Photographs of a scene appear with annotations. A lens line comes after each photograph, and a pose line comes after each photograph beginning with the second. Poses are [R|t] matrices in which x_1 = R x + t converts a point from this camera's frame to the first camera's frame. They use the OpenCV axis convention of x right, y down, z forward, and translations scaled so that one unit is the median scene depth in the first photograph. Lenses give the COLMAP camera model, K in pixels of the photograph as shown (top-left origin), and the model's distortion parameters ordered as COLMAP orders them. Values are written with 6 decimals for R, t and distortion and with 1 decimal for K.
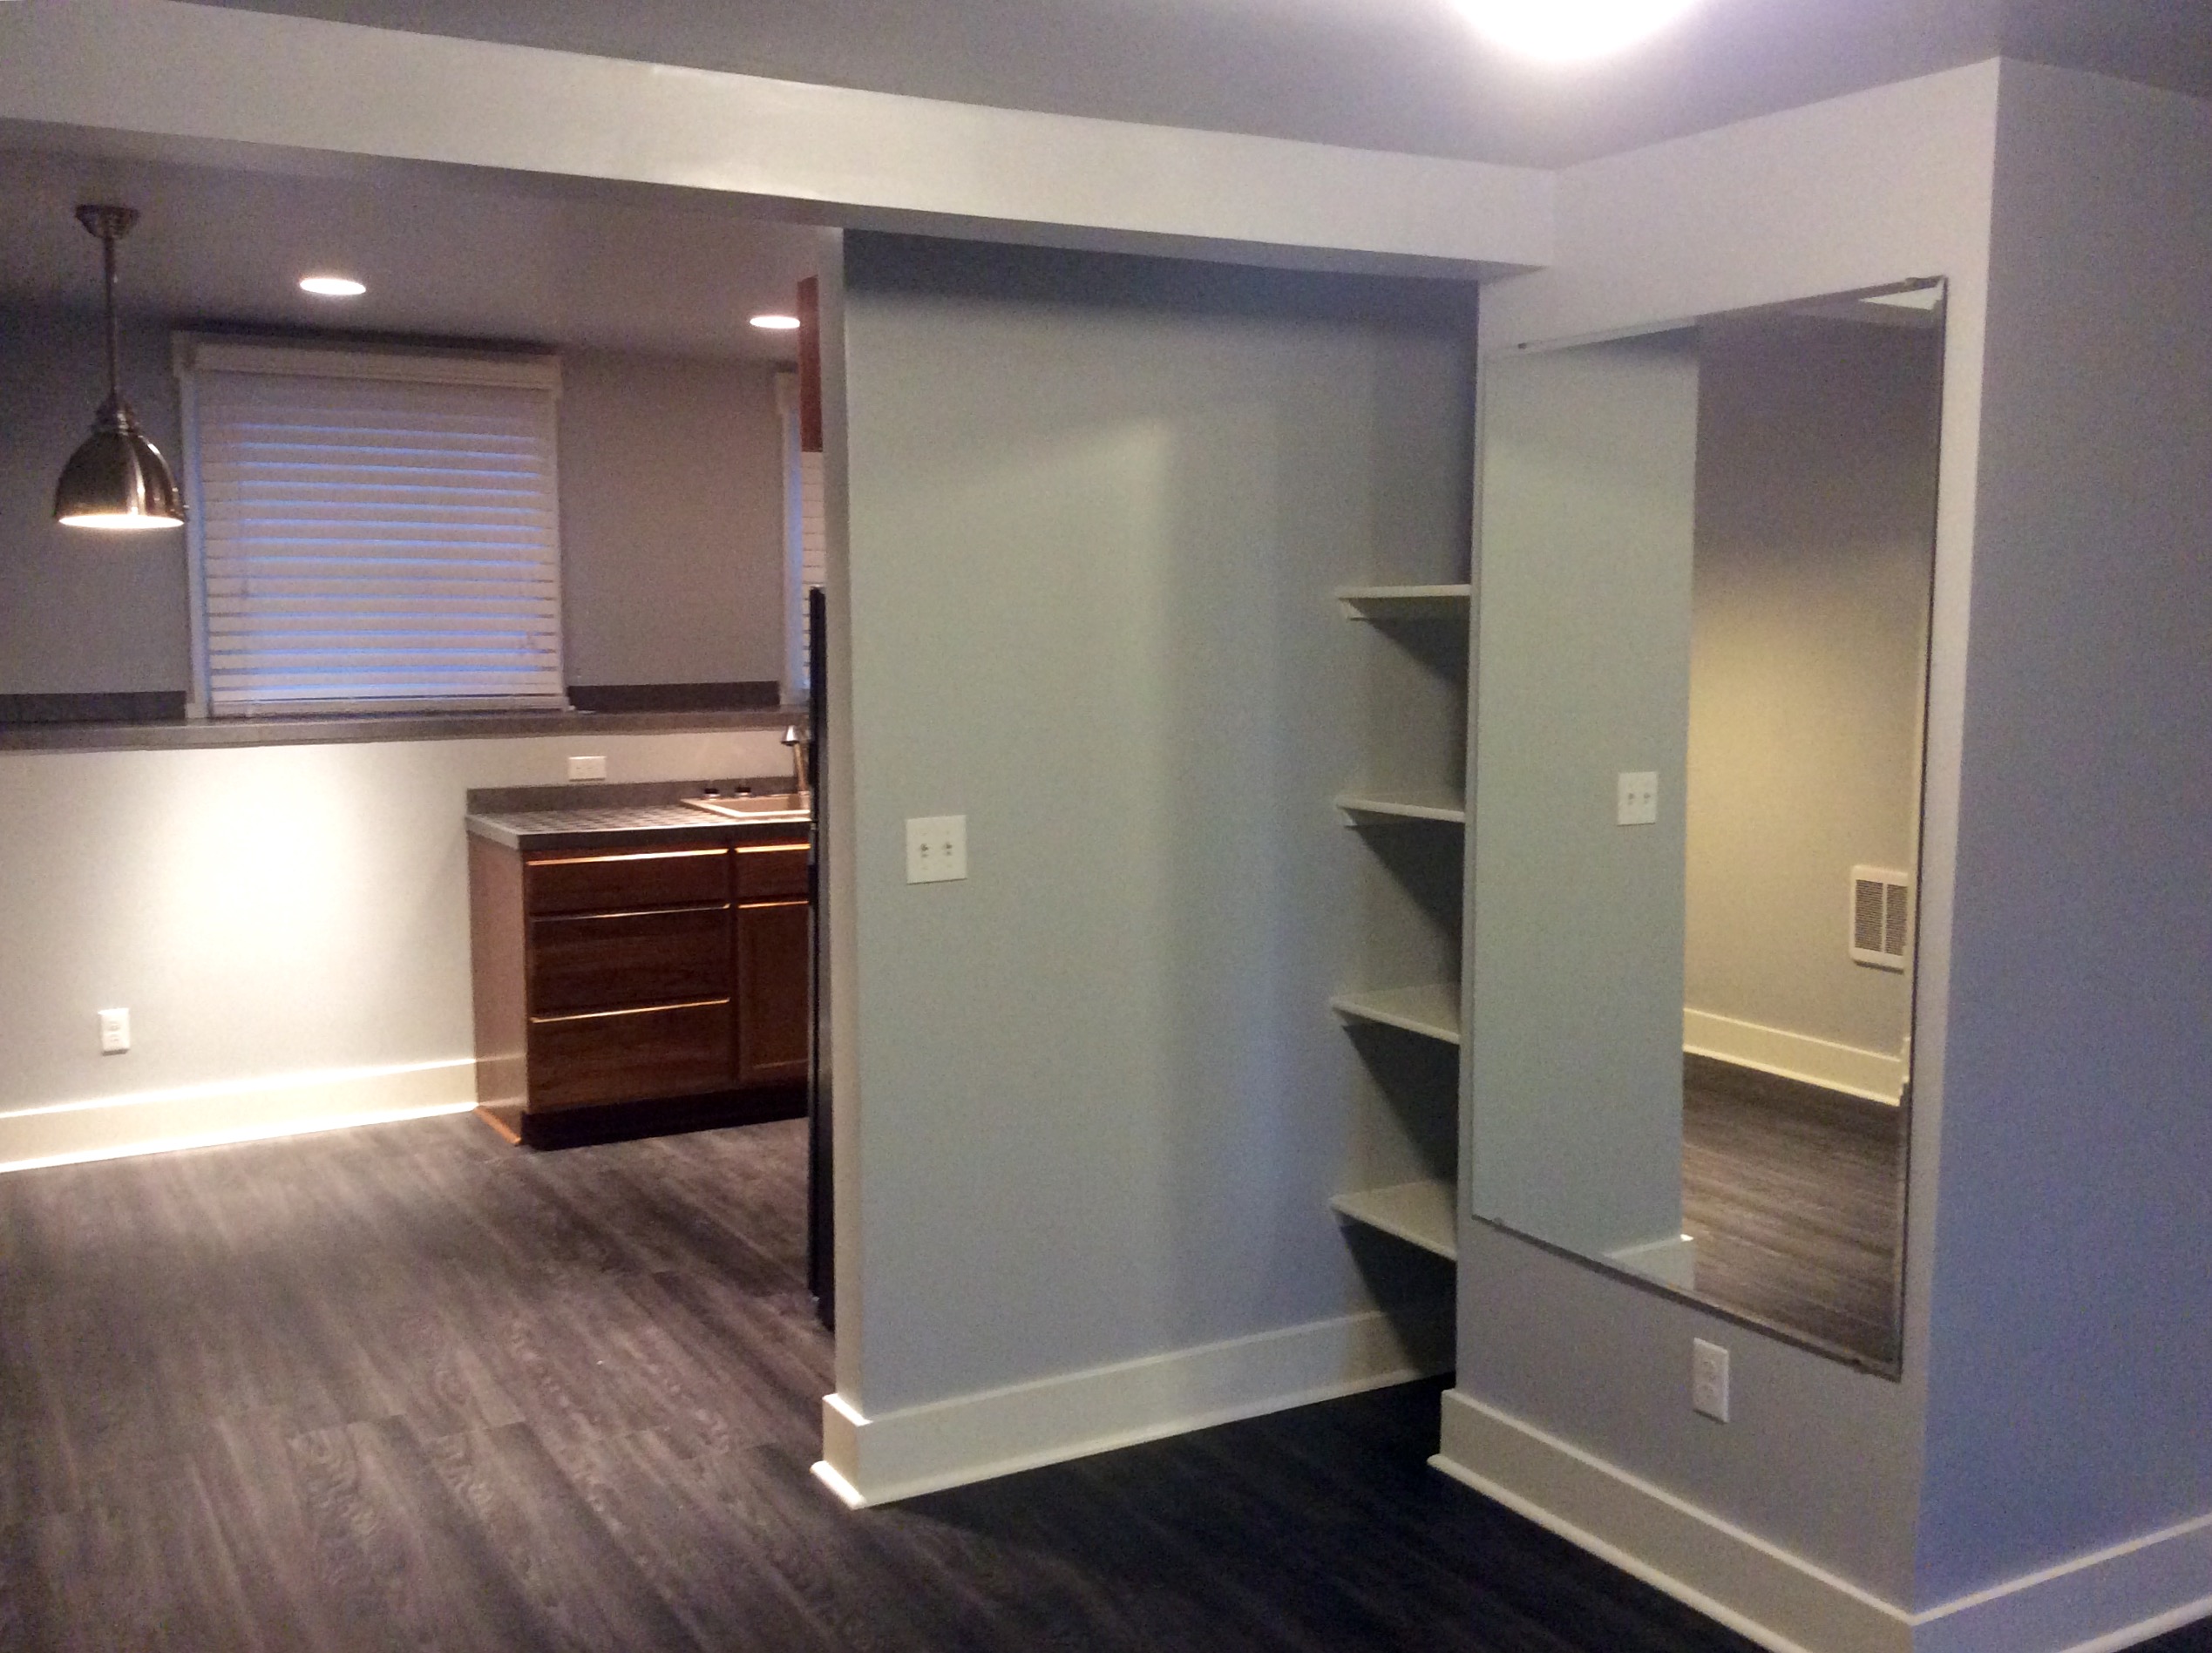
lens RADIAL K [[2107.9, 0, 1106.0], [0, 2107.9, 826.5], [0, 0, 1]] dist [0.267050, -0.542498]
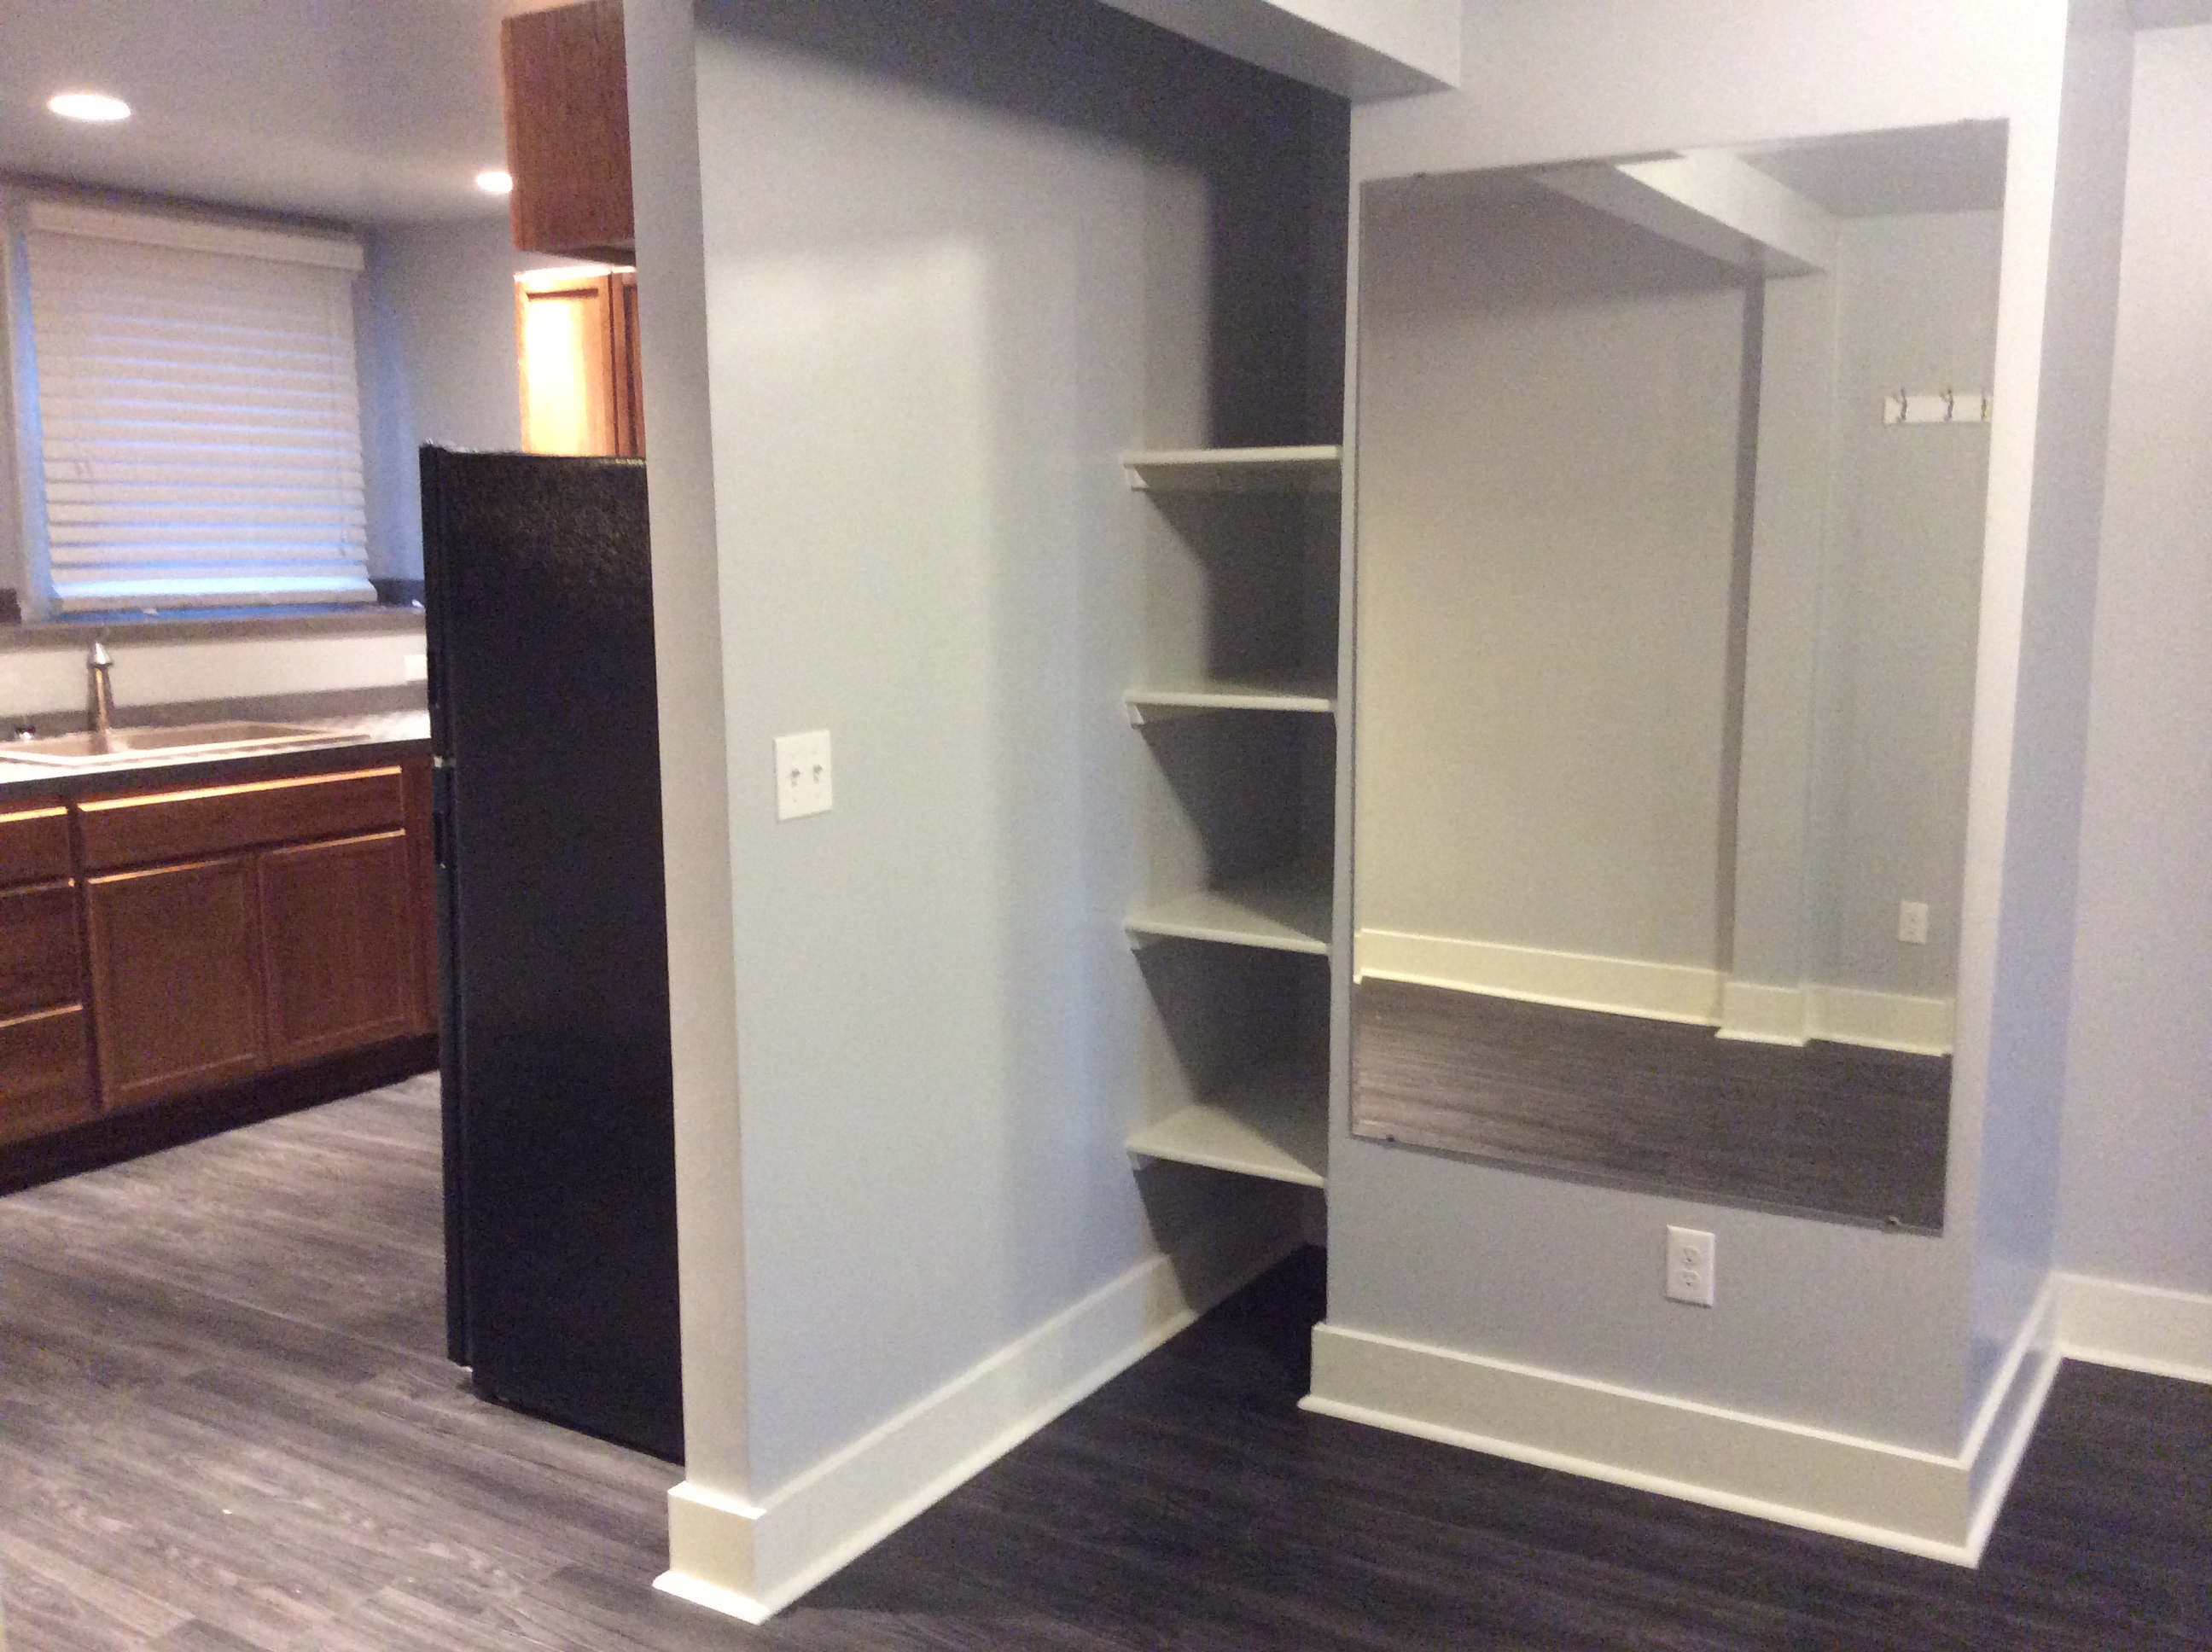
lens RADIAL K [[2043.7, 0, 1106.0], [0, 2043.7, 826.0], [0, 0, 1]] dist [0.120729, -0.153786]
pose [[0.873097, -0.071972, 0.482205, -0.307181], [0.052471, 0.997171, 0.053828, -0.004546], [-0.484715, -0.021696, 0.874403, 0.253225]]
